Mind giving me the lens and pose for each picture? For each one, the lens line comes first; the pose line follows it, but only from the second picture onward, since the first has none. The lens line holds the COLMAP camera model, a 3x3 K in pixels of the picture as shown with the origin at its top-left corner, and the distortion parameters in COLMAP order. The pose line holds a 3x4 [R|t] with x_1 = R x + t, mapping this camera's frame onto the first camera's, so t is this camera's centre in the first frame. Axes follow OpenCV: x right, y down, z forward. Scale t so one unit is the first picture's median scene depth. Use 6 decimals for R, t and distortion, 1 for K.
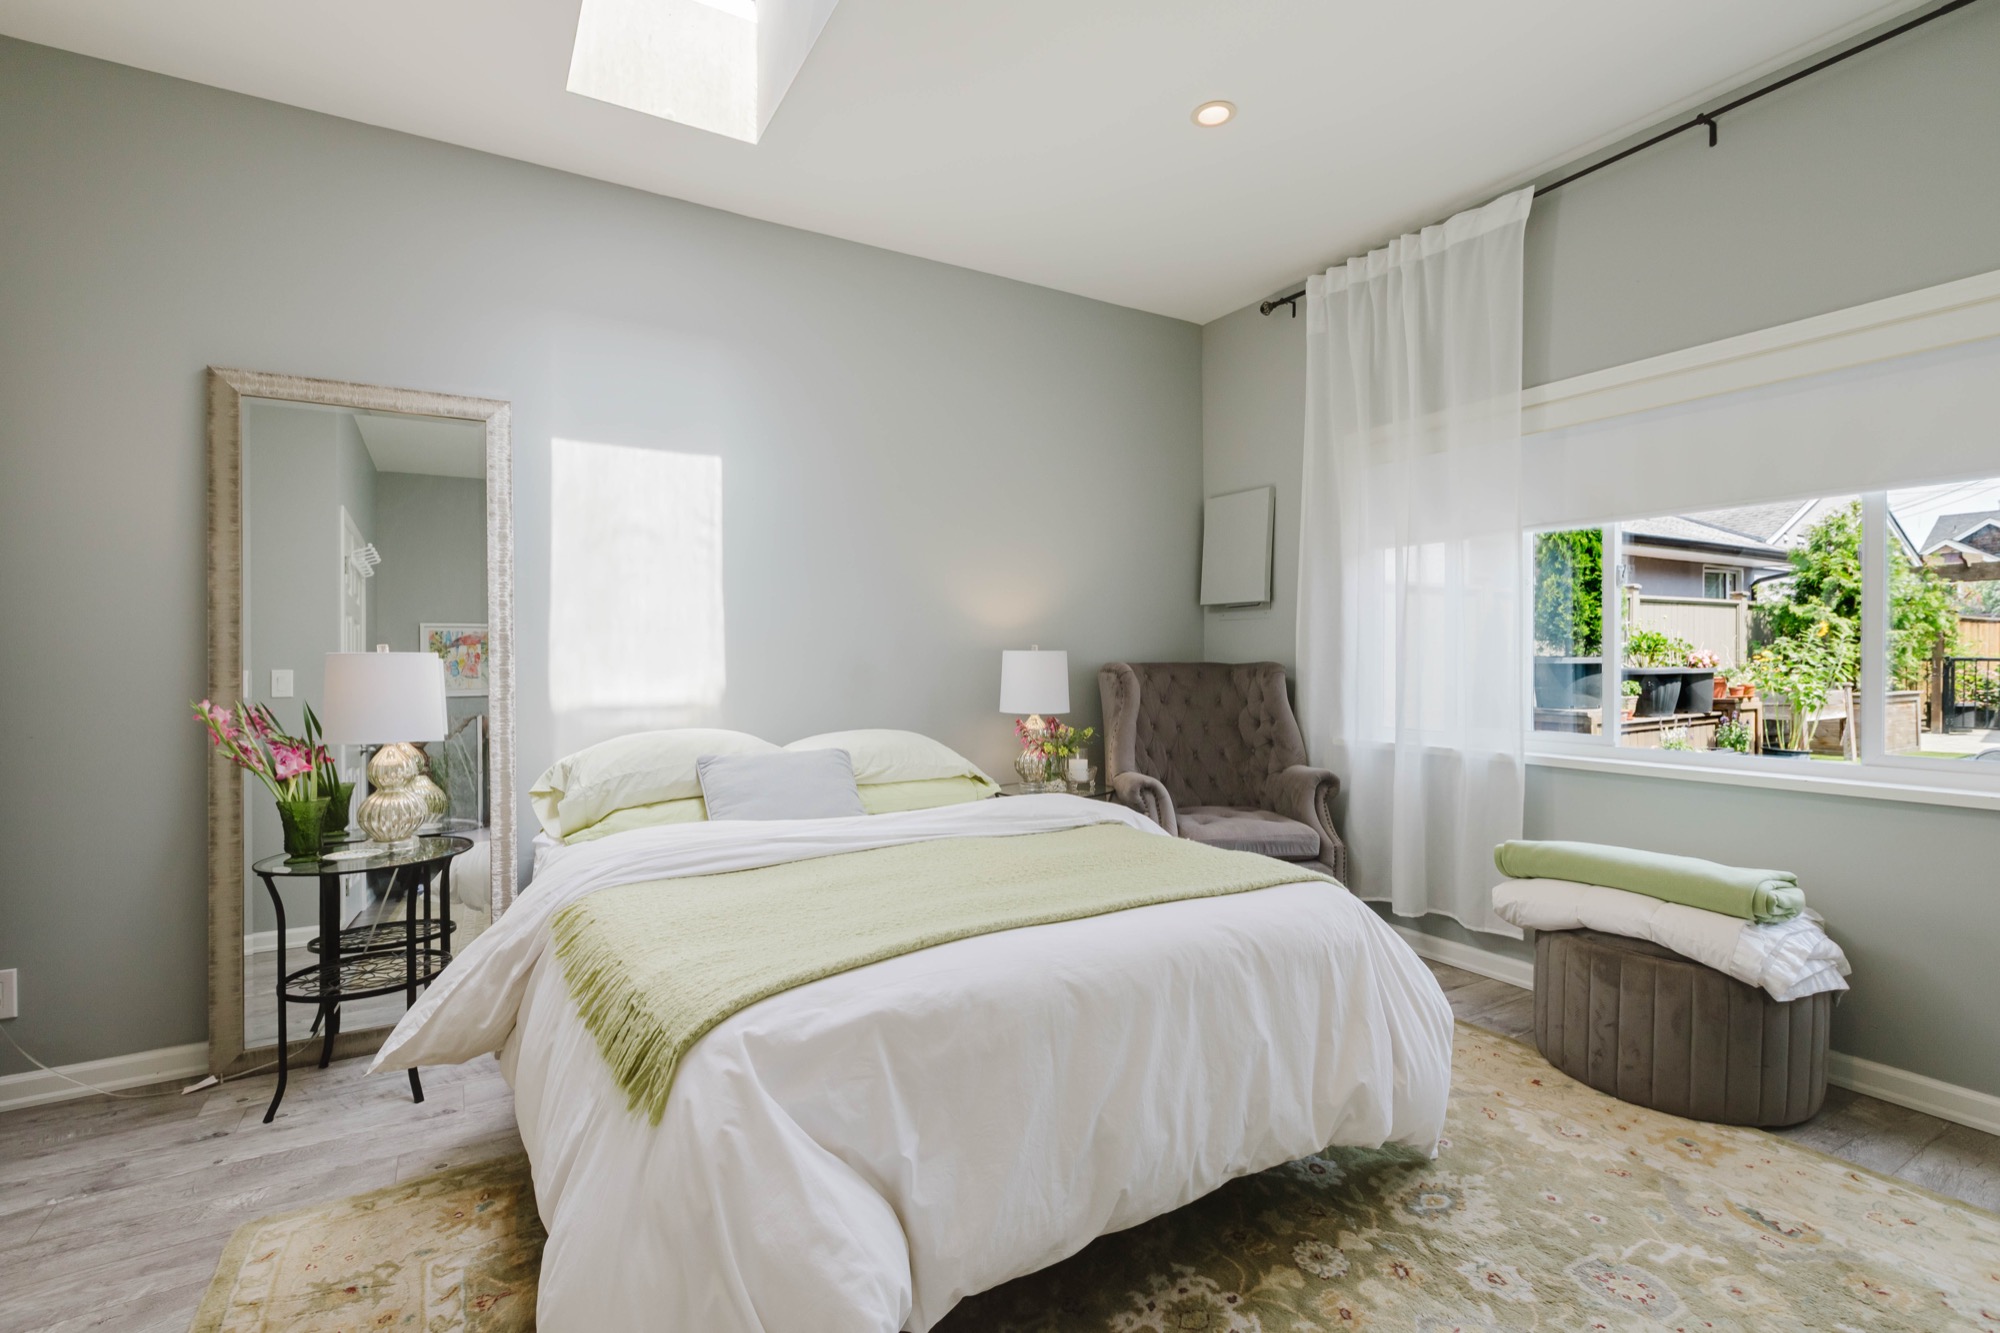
lens RADIAL K [[911.6, 0, 1000.0], [0, 911.6, 666.5], [0, 0, 1]] dist [-0.024996, -0.000173]
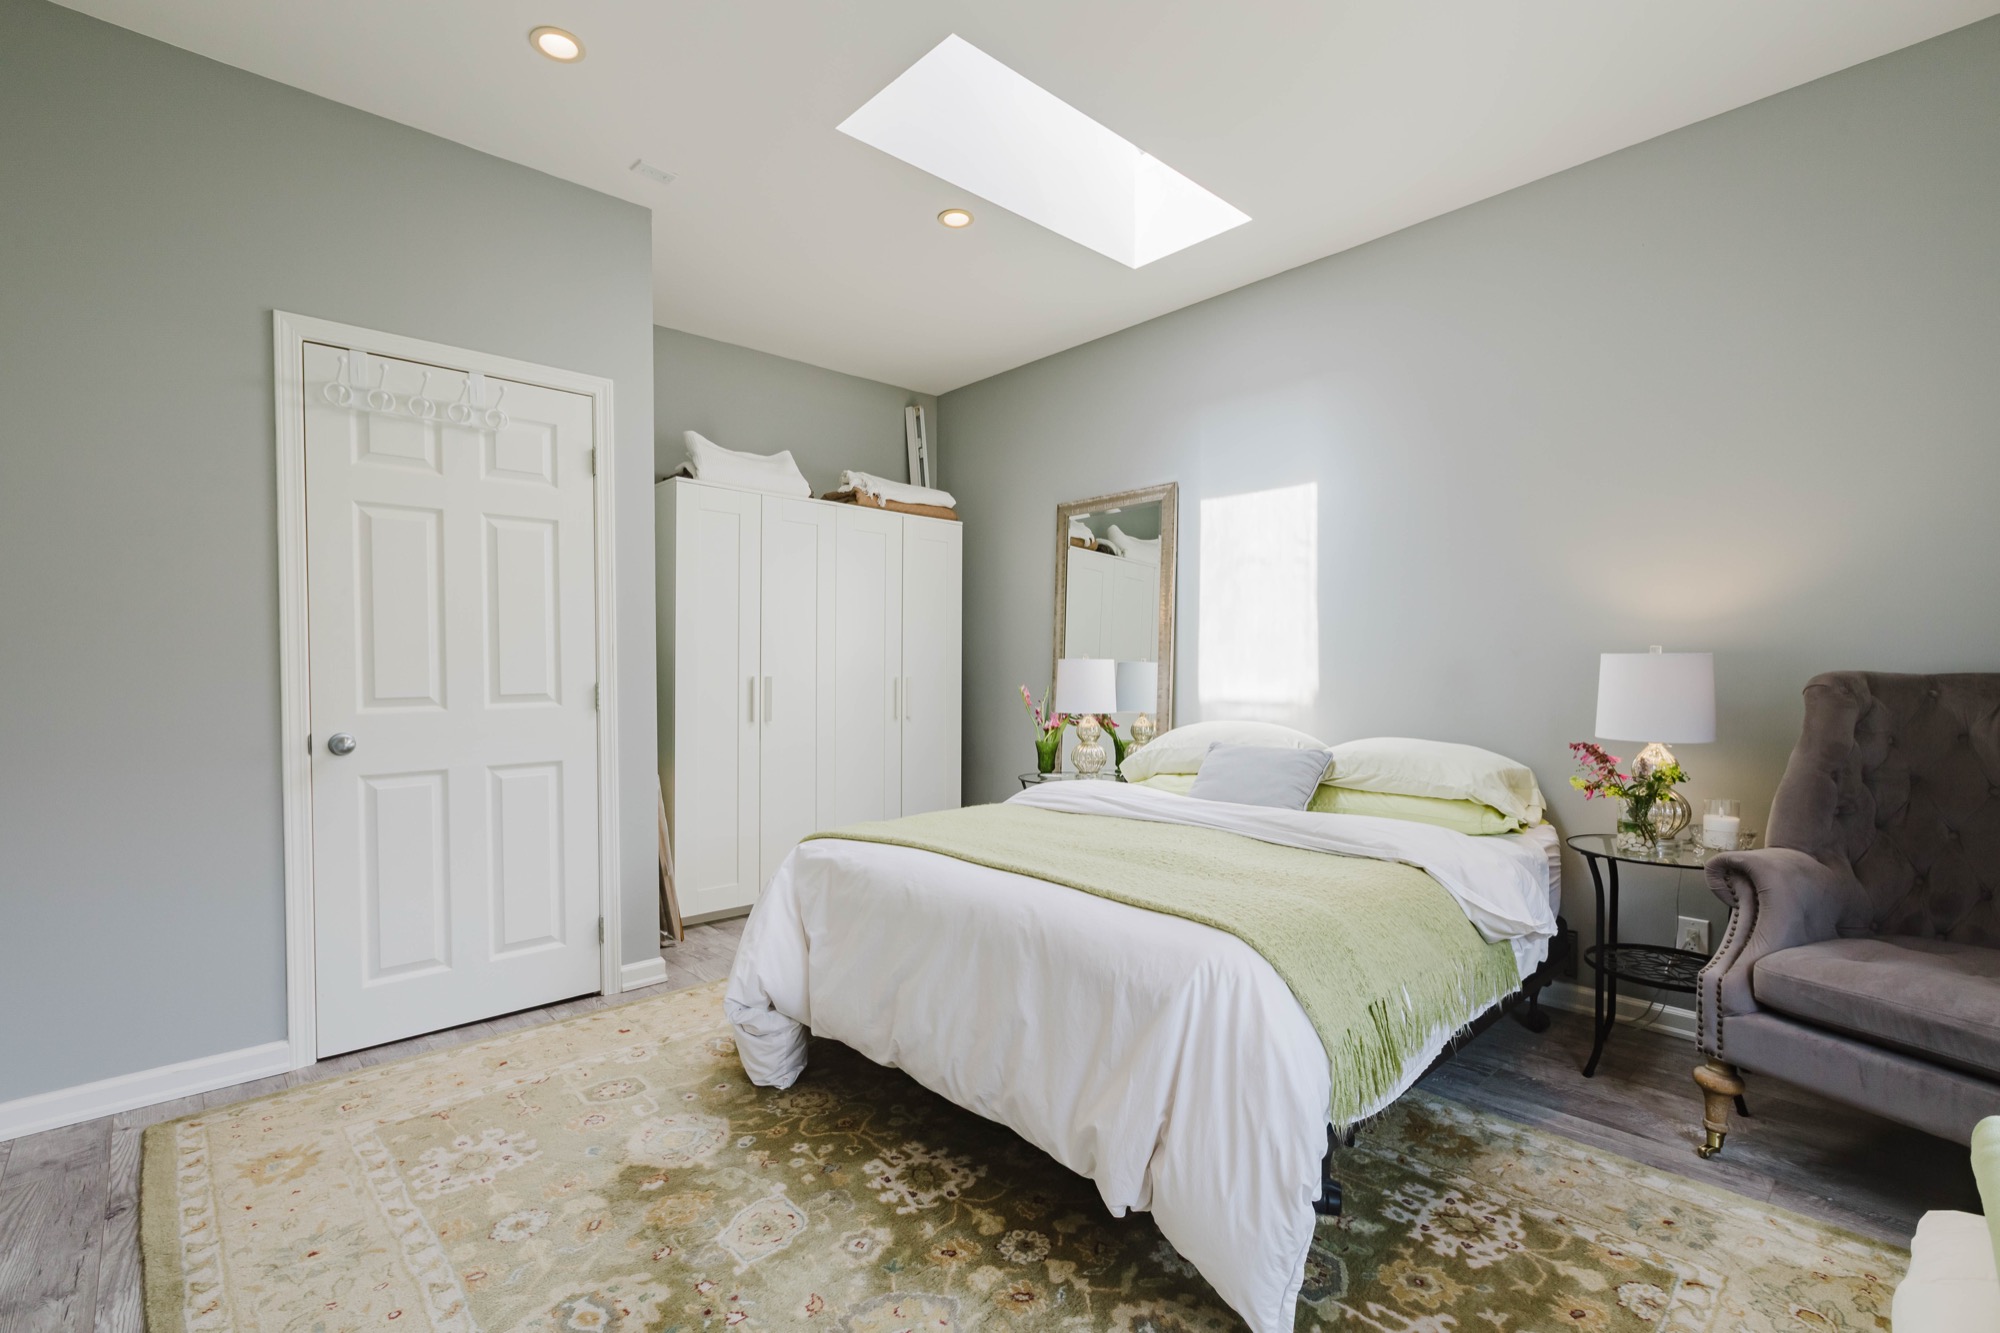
lens RADIAL K [[895.5, 0, 994.8], [0, 895.5, 676.7], [0, 0, 1]] dist [-0.001399, -0.000881]
pose [[0.212070, 0.018687, -0.977076, 0.883692], [-0.005735, 0.999824, 0.017878, -0.012499], [0.977238, 0.001812, 0.212140, 0.487854]]
